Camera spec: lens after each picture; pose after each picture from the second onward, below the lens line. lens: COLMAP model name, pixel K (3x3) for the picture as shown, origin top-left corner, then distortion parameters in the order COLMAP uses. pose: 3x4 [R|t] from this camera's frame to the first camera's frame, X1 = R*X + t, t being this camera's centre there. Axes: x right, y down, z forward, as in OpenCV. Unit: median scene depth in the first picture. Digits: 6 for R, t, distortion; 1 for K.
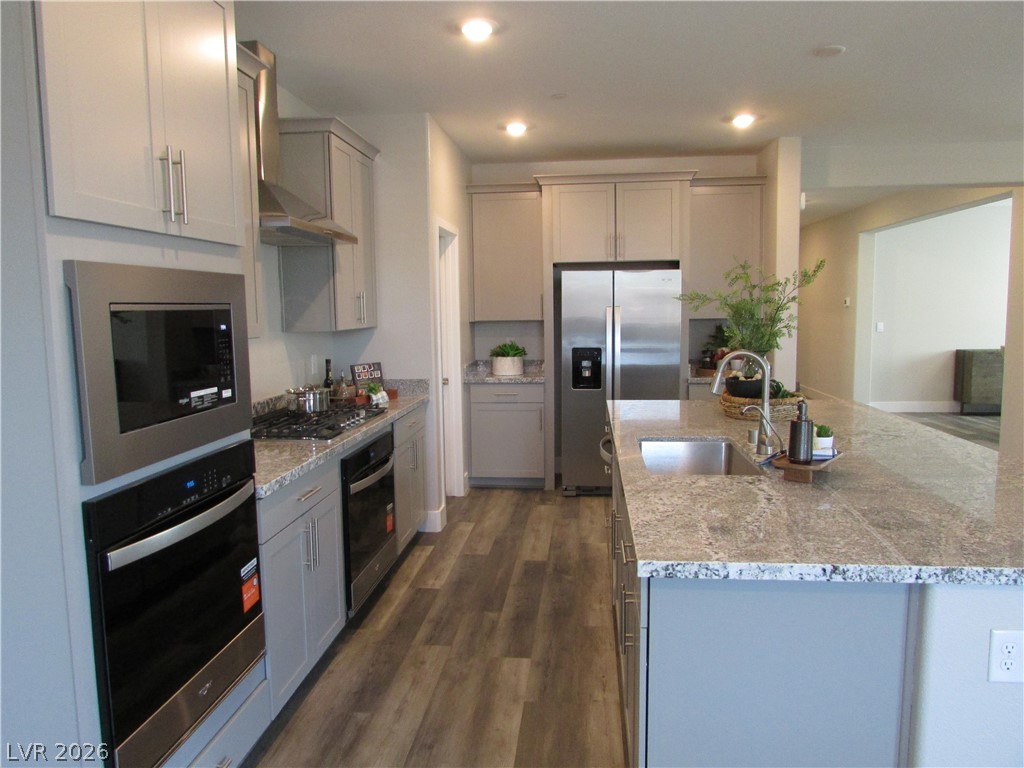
lens RADIAL K [[729.5, 0, 505.0], [0, 729.5, 387.0], [0, 0, 1]] dist [-0.029023, 0.005009]
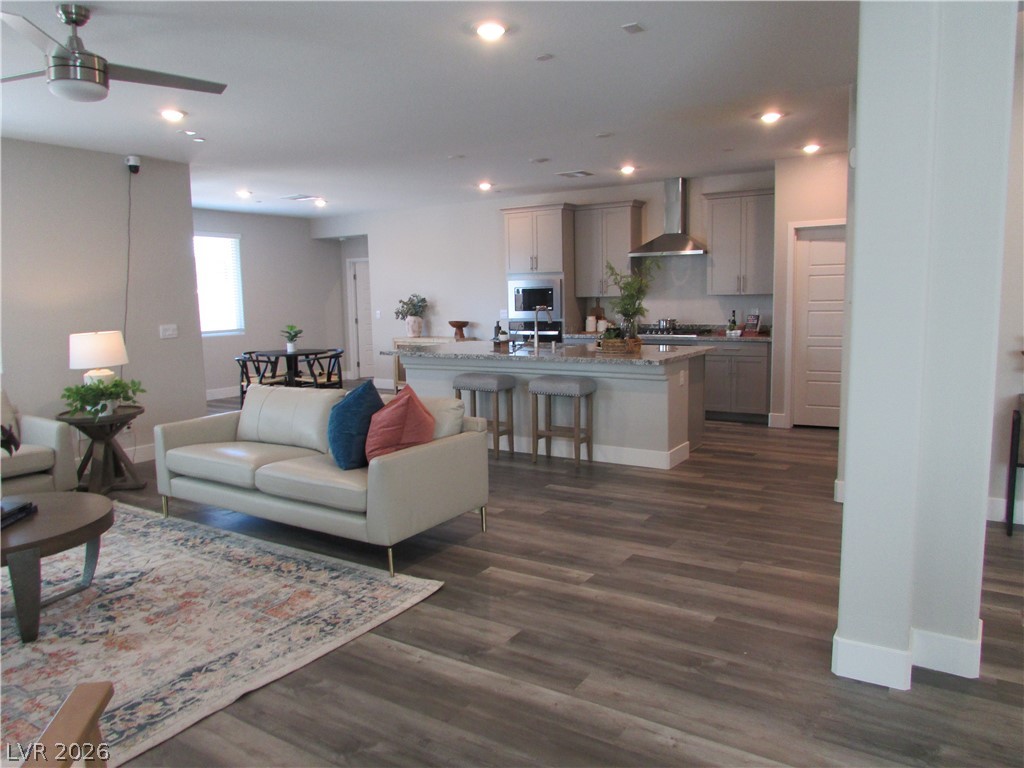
lens RADIAL K [[730.0, 0, 510.3], [0, 730.0, 386.0], [0, 0, 1]] dist [-0.036658, 0.021264]
pose [[-0.447214, 0.137587, -0.883782, 3.592222], [-0.069637, 0.979743, 0.187764, -0.333149], [0.891712, 0.145515, -0.428573, 2.735173]]
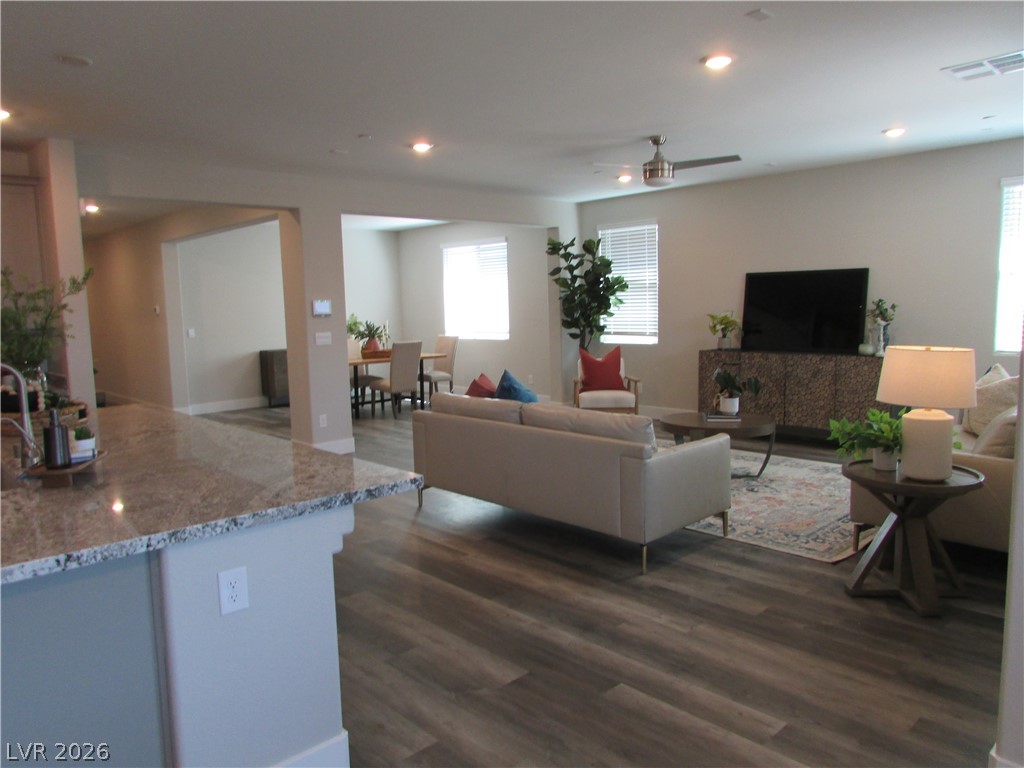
lens RADIAL K [[730.0, 0, 510.3], [0, 730.0, 386.0], [0, 0, 1]] dist [-0.036658, 0.021264]
pose [[0.649740, -0.090227, 0.754782, 0.075818], [0.100397, 0.994418, 0.032449, 0.024051], [-0.753497, 0.054694, 0.655172, -0.153010]]
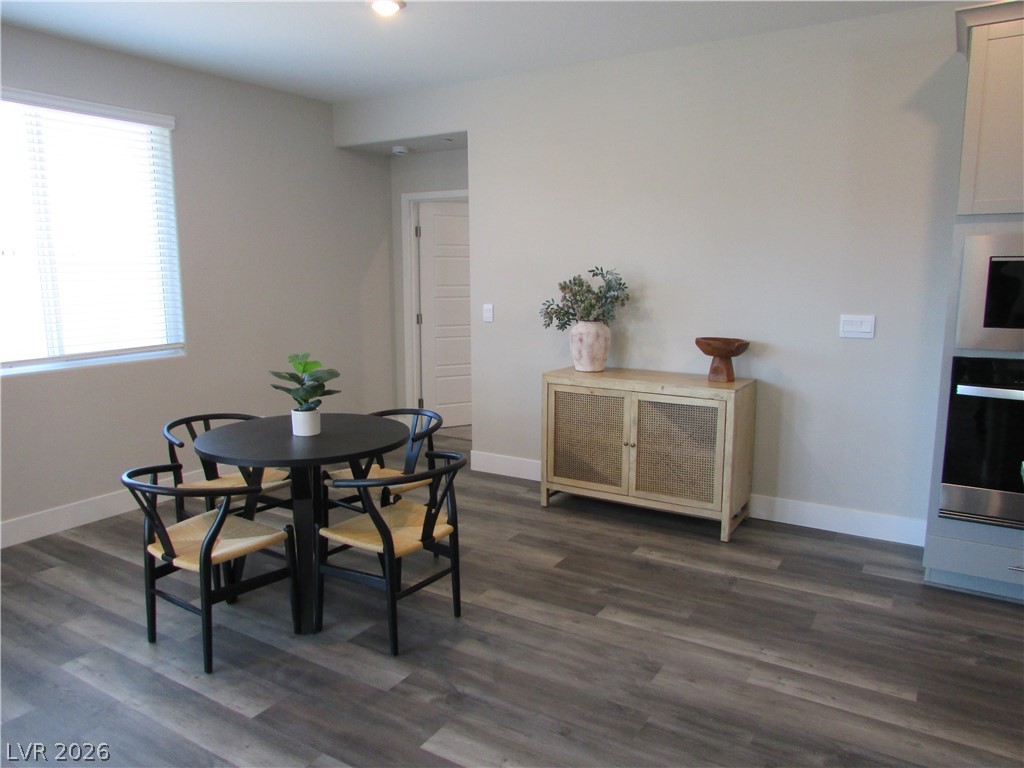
lens RADIAL K [[730.0, 0, 510.3], [0, 730.0, 386.0], [0, 0, 1]] dist [-0.036658, 0.021264]
pose [[-0.430313, 0.164628, -0.887540, 1.321793], [-0.086607, 0.971163, 0.222129, -0.075263], [0.898515, 0.172453, -0.403647, 0.533548]]
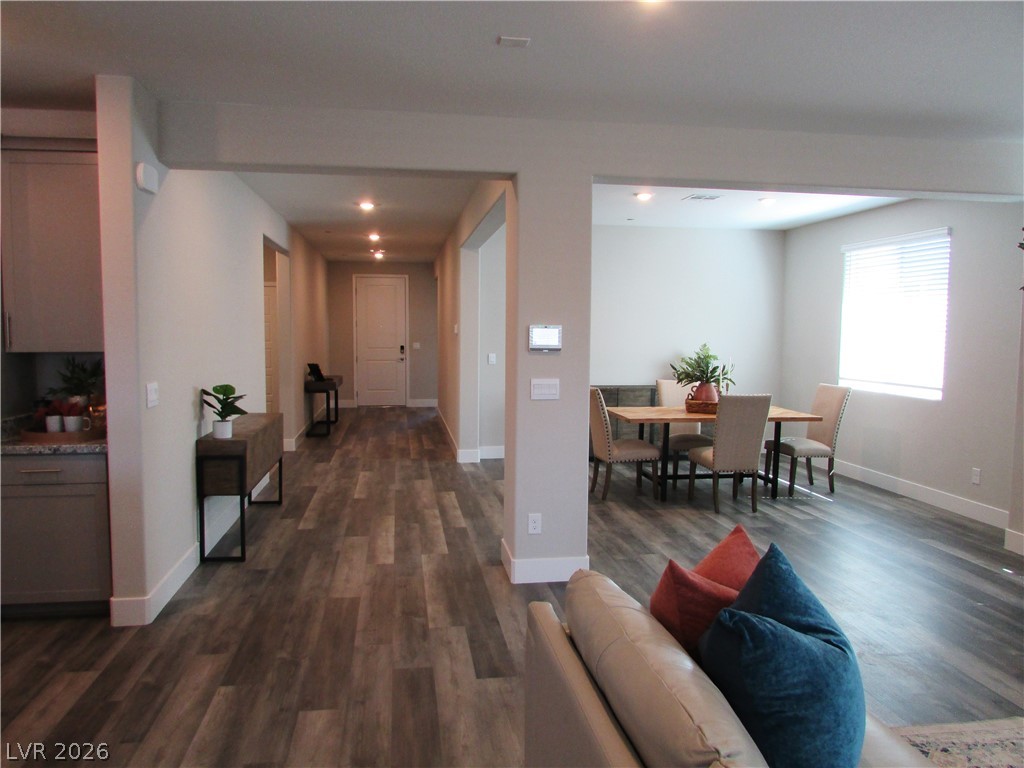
lens RADIAL K [[729.5, 0, 505.0], [0, 729.5, 387.0], [0, 0, 1]] dist [-0.029023, 0.005009]
pose [[0.967238, 0.000964, 0.253868, 1.468906], [0.006656, 0.999553, -0.029157, -0.119116], [-0.253782, 0.029892, 0.966799, 0.764233]]
